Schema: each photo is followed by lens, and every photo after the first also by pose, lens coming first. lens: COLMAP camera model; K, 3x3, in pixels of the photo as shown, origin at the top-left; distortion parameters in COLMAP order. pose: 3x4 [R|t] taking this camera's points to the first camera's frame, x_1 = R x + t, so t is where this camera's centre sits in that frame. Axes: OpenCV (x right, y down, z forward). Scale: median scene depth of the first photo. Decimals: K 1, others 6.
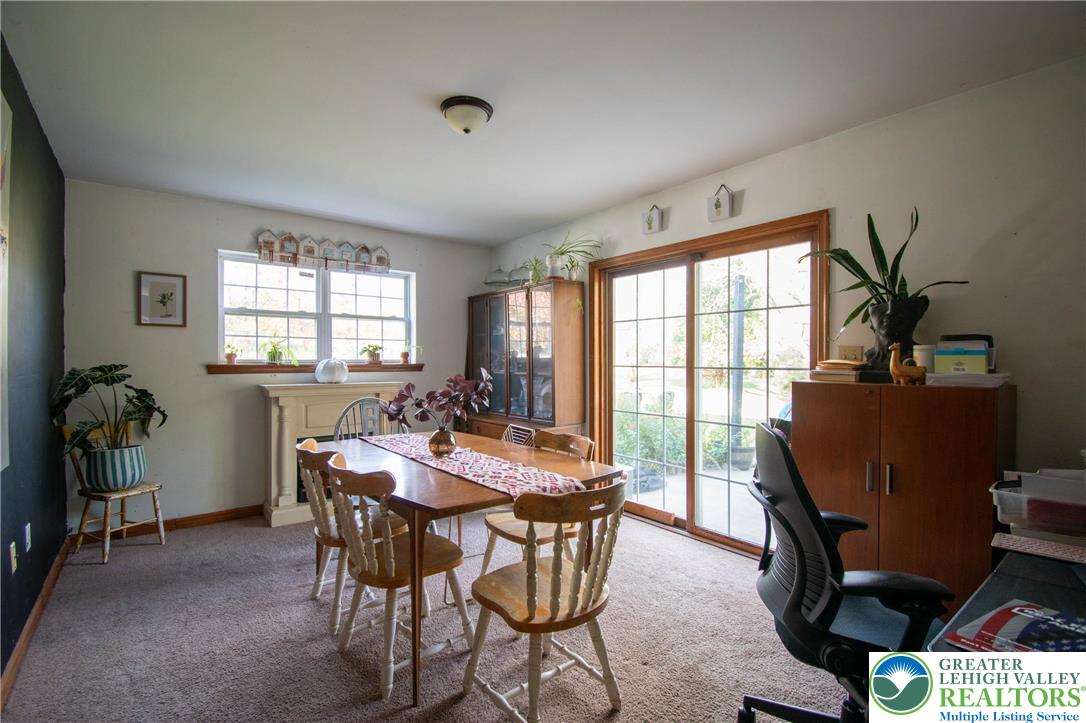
lens RADIAL K [[497.1, 0, 537.1], [0, 497.1, 362.2], [0, 0, 1]] dist [-0.000420, -0.000173]
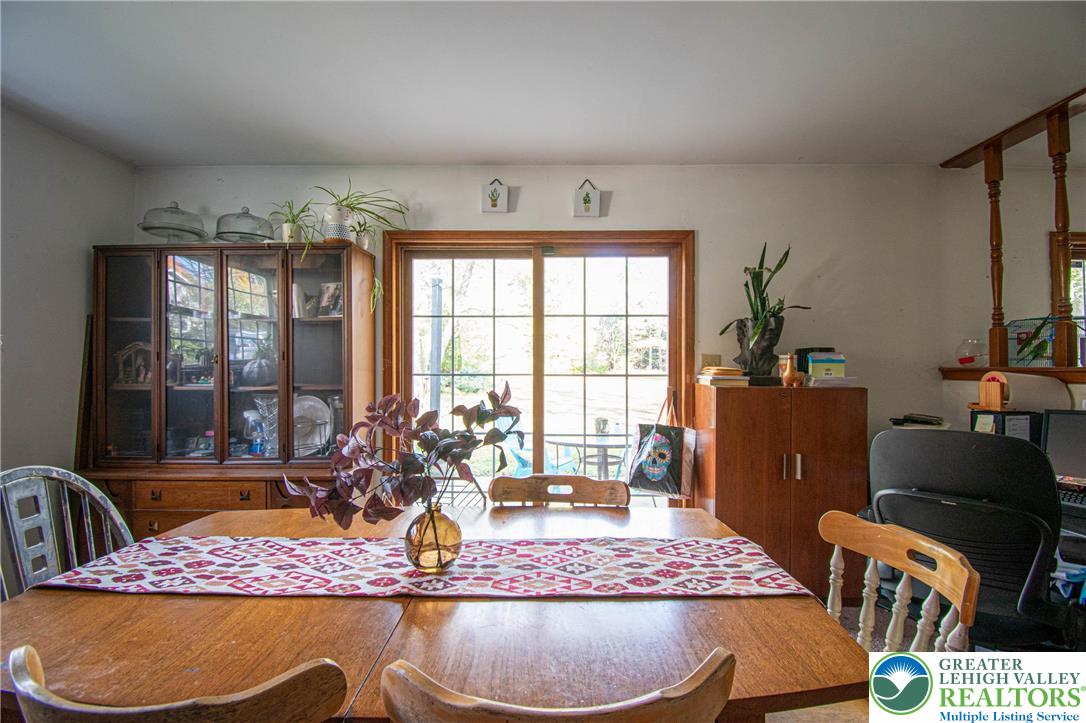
lens RADIAL K [[497.1, 0, 542.8], [0, 497.1, 365.6], [0, 0, 1]] dist [-0.000420, -0.000173]
pose [[0.621280, 0.011560, 0.783503, -1.098943], [0.000576, 0.999884, -0.015209, 0.020079], [-0.783588, 0.009900, 0.621202, 1.309043]]
